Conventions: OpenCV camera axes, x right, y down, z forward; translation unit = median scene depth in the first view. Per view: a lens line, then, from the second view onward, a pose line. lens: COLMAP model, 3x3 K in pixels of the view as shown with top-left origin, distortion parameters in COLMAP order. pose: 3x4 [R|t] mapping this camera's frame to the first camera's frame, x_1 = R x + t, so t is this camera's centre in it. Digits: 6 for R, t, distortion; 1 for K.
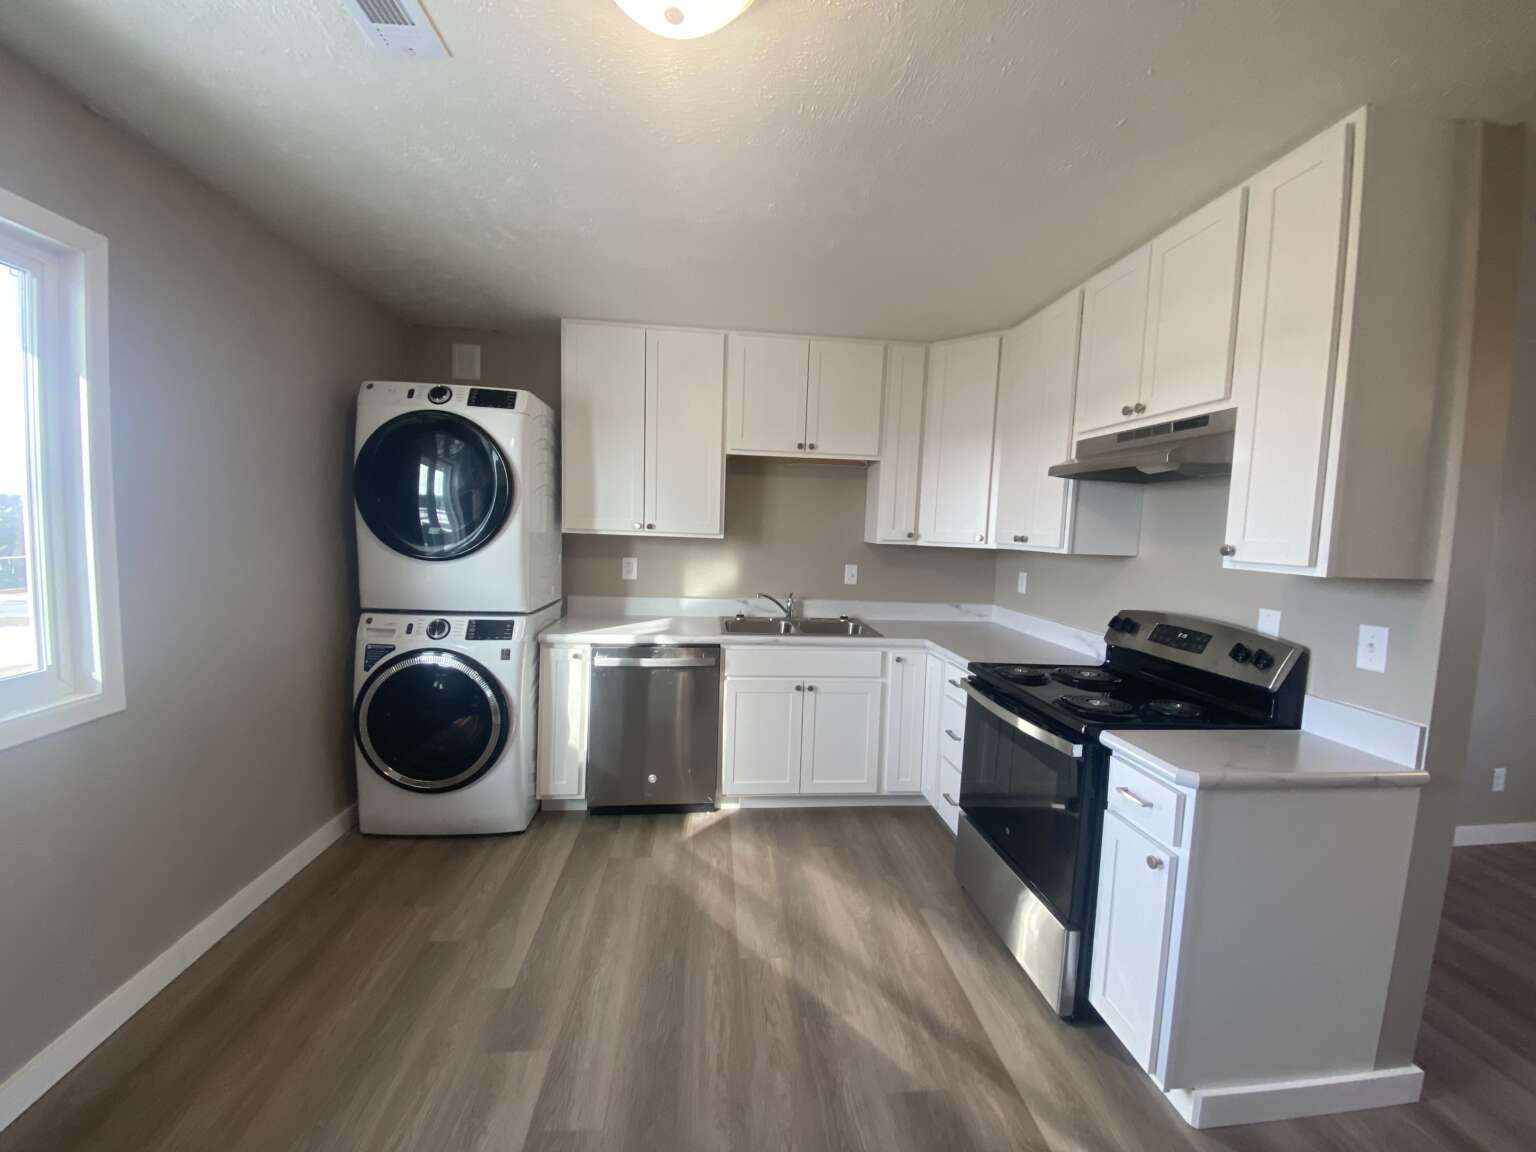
lens RADIAL K [[622.6, 0, 770.3], [0, 622.6, 578.1], [0, 0, 1]] dist [-0.002697, -0.003802]
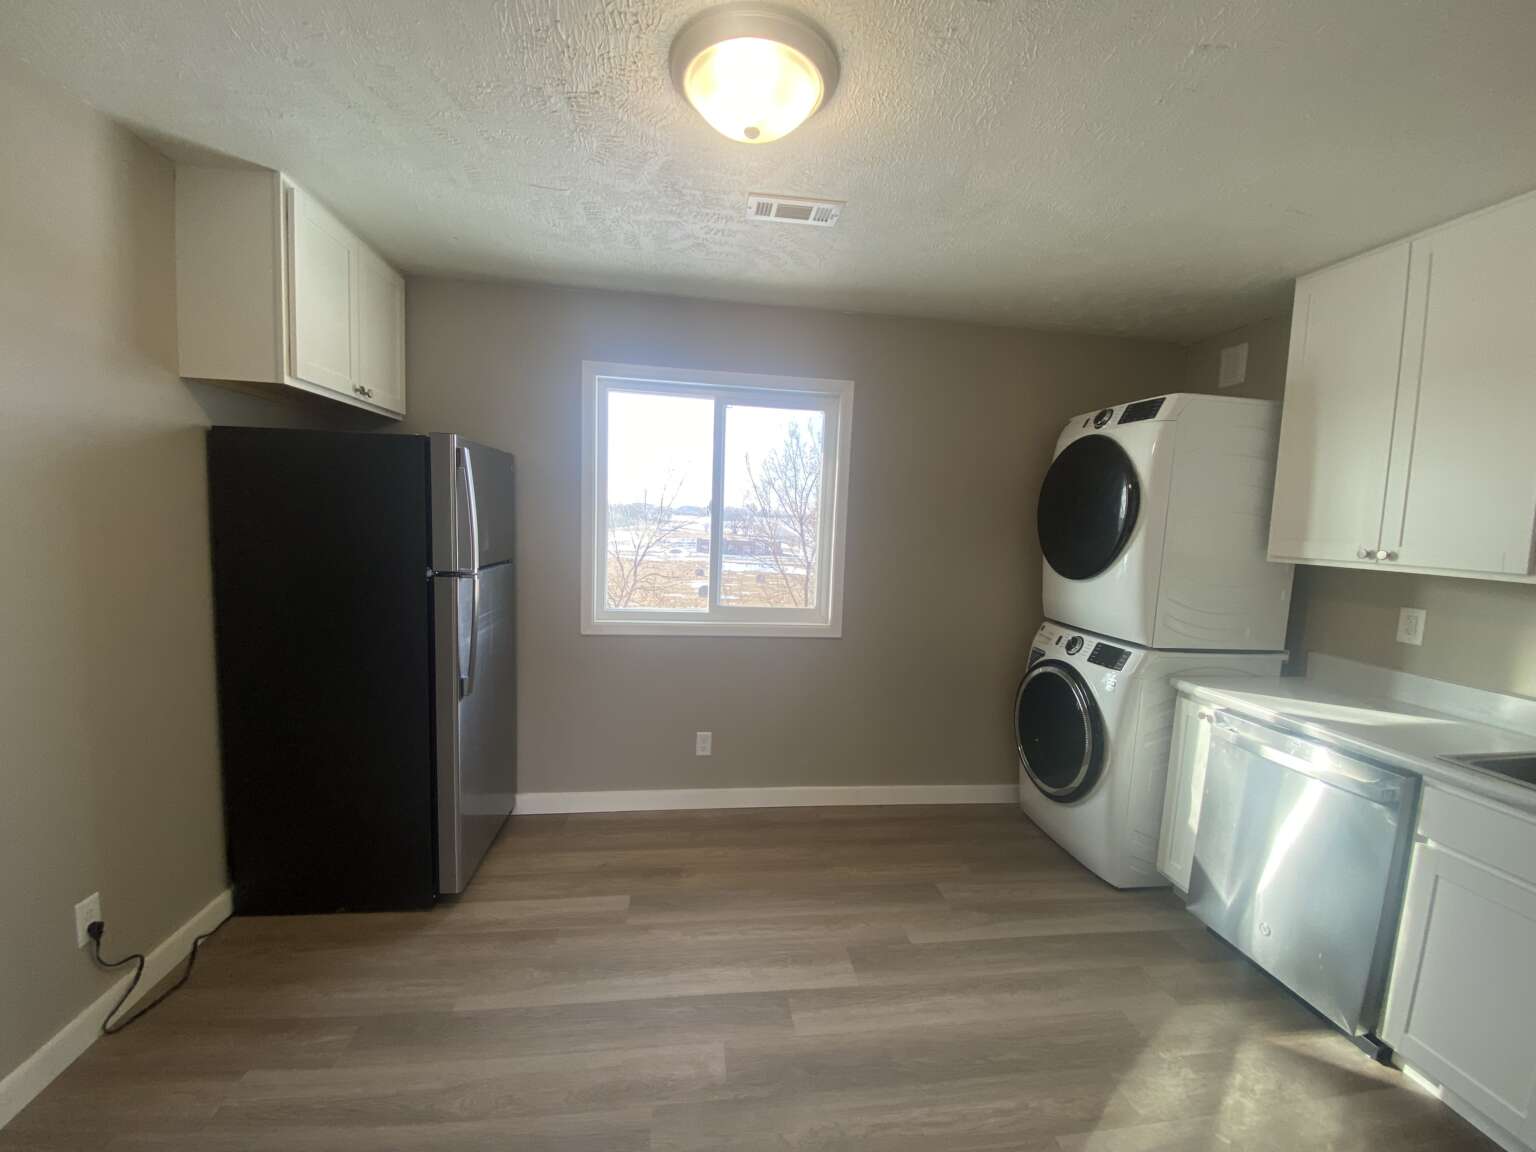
lens RADIAL K [[622.6, 0, 765.3], [0, 622.6, 578.0], [0, 0, 1]] dist [-0.002697, -0.003802]
pose [[0.041091, 0.063322, -0.997147, 0.476171], [-0.123628, 0.990643, 0.057815, -0.025575], [0.991478, 0.120899, 0.048535, 0.428093]]
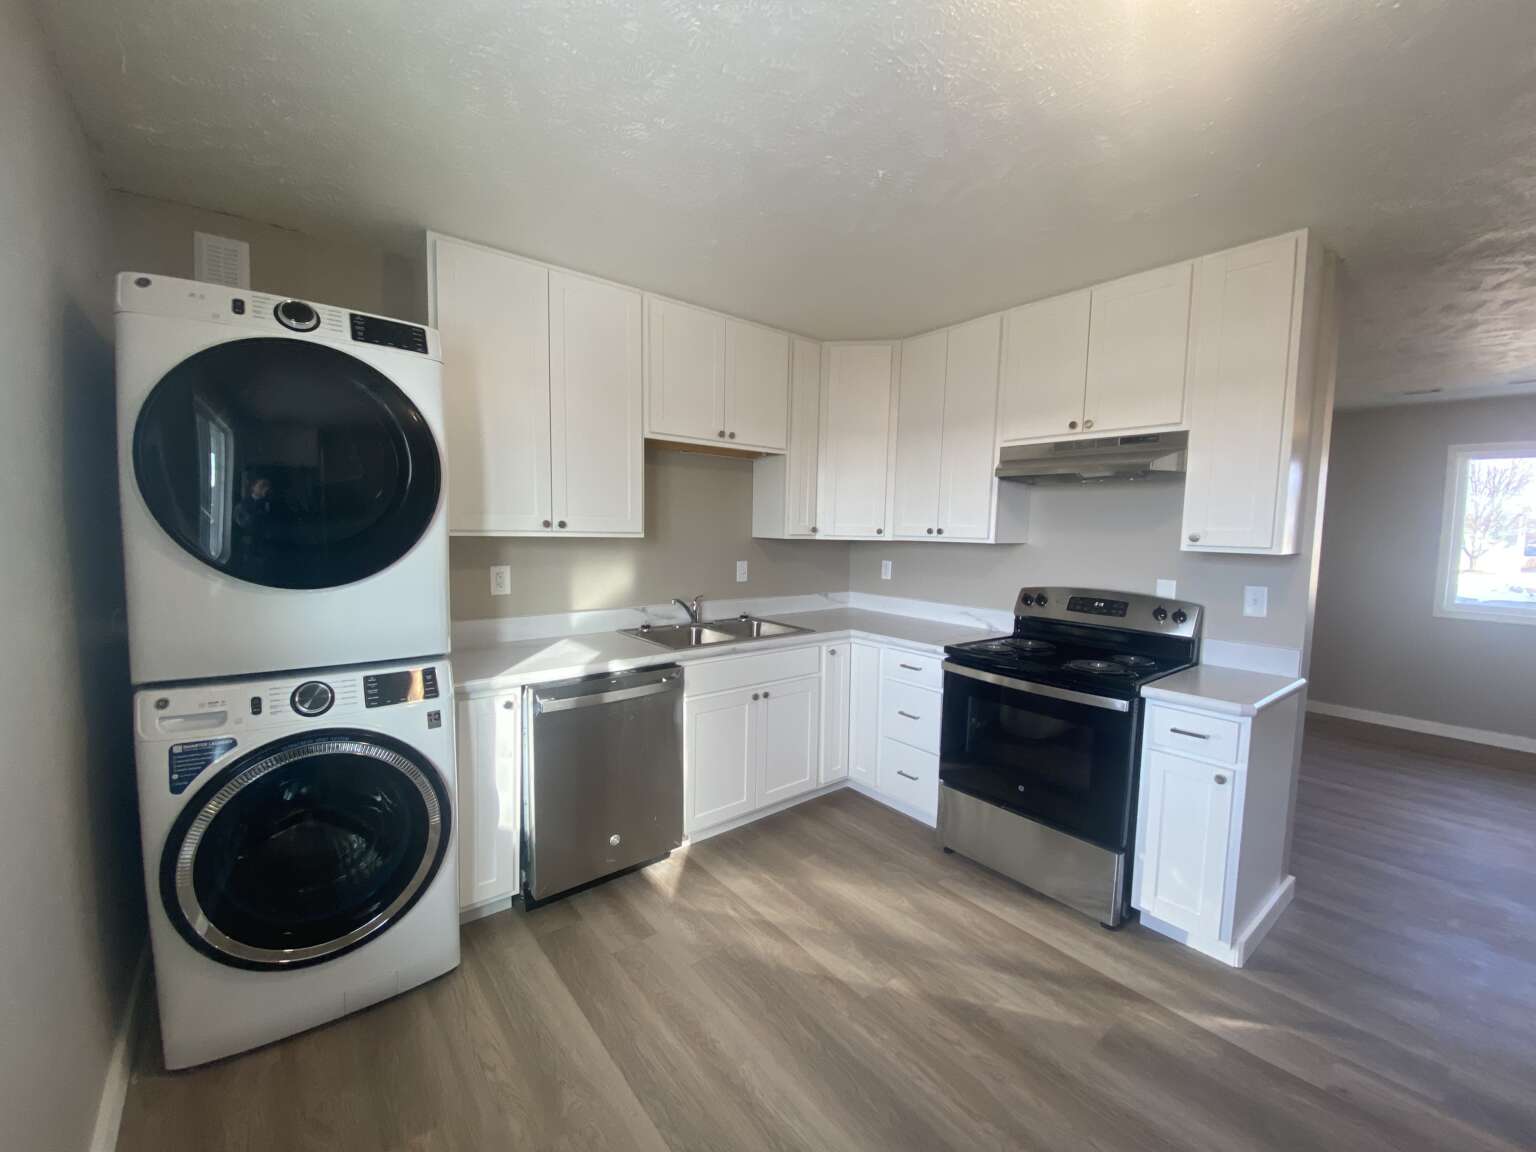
lens RADIAL K [[622.6, 0, 761.1], [0, 622.6, 580.4], [0, 0, 1]] dist [-0.002697, -0.003802]
pose [[0.839096, -0.065499, 0.540026, -0.489939], [0.055599, 0.997852, 0.034637, -0.032066], [-0.541135, 0.000961, 0.840935, 0.242285]]
